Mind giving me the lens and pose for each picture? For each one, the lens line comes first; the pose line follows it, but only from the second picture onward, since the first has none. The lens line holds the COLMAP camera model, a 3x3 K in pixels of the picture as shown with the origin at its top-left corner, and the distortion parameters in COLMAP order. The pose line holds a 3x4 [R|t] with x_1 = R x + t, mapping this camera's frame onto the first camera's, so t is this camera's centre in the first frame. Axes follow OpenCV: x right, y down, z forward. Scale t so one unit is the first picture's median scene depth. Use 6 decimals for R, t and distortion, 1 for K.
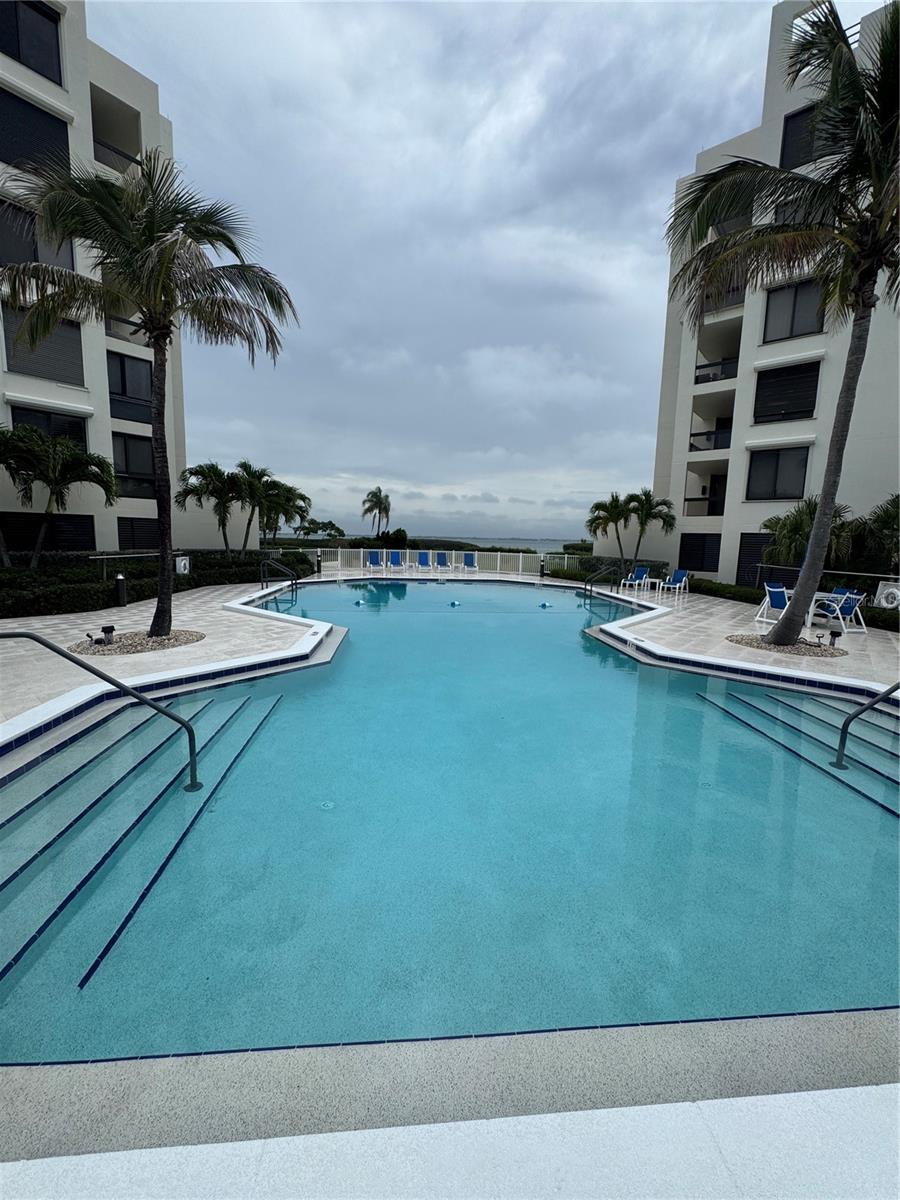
lens RADIAL K [[476.8, 0, 451.5], [0, 476.8, 600.3], [0, 0, 1]] dist [-0.004699, 0.000433]
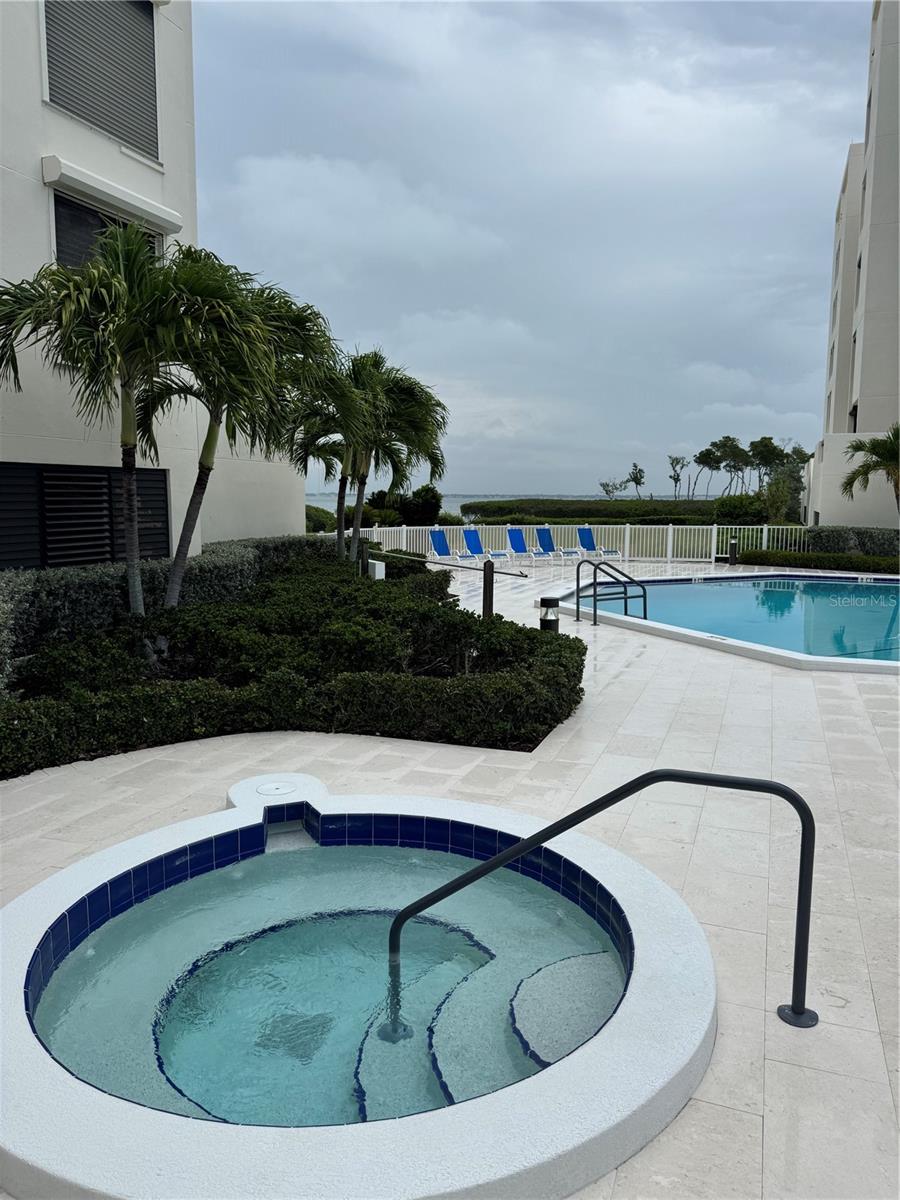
lens RADIAL K [[828.9, 0, 447.9], [0, 828.9, 597.1], [0, 0, 1]] dist [0.048441, -0.077646]
pose [[0.954516, -0.056651, 0.292728, -0.515452], [0.059077, 0.998253, 0.000556, -0.035524], [-0.292248, 0.016762, 0.956196, 0.155388]]
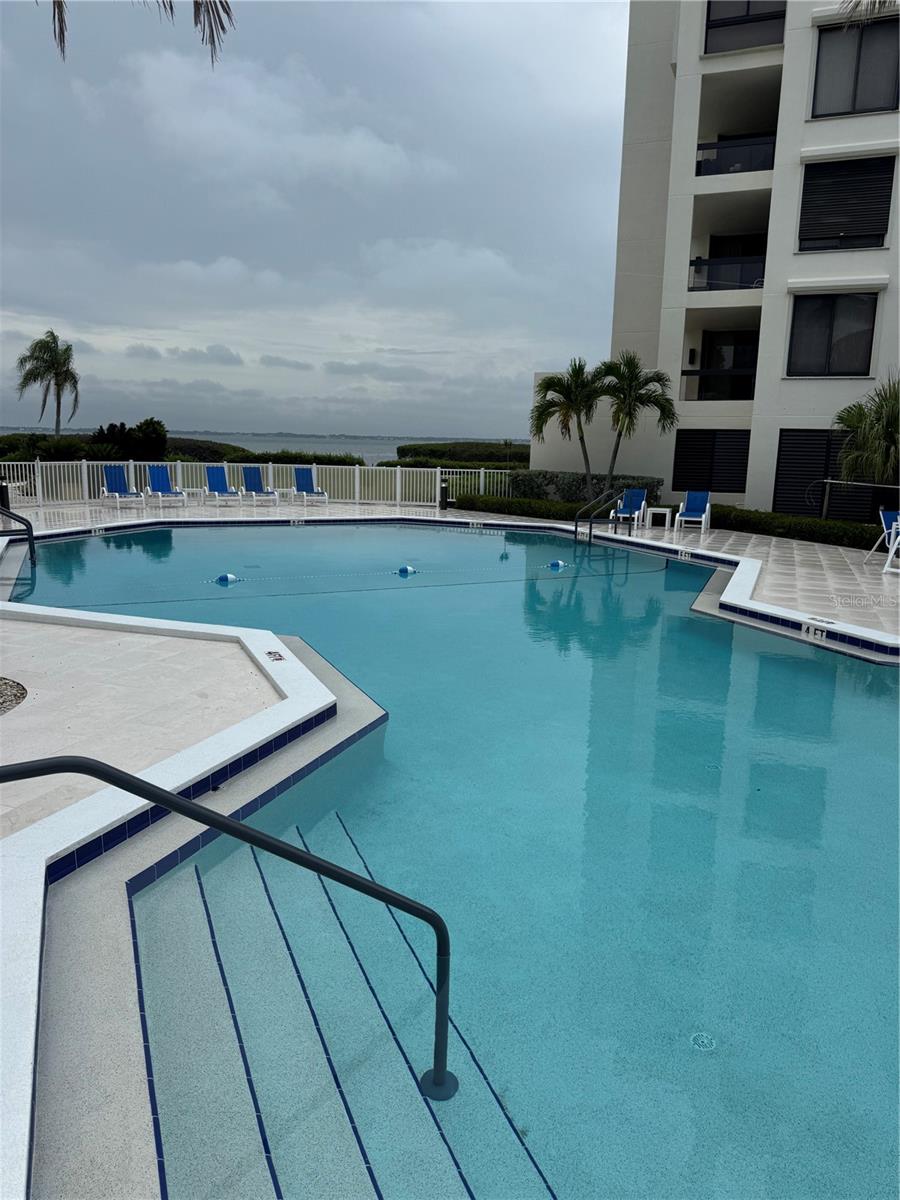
lens RADIAL K [[867.3, 0, 450.0], [0, 867.3, 600.0], [0, 0, 1]] dist [0.067751, -0.079744]
pose [[0.948502, -0.062660, 0.310512, -0.150613], [0.044282, 0.996844, 0.065891, -0.010822], [-0.313661, -0.048748, 0.948283, 0.030206]]
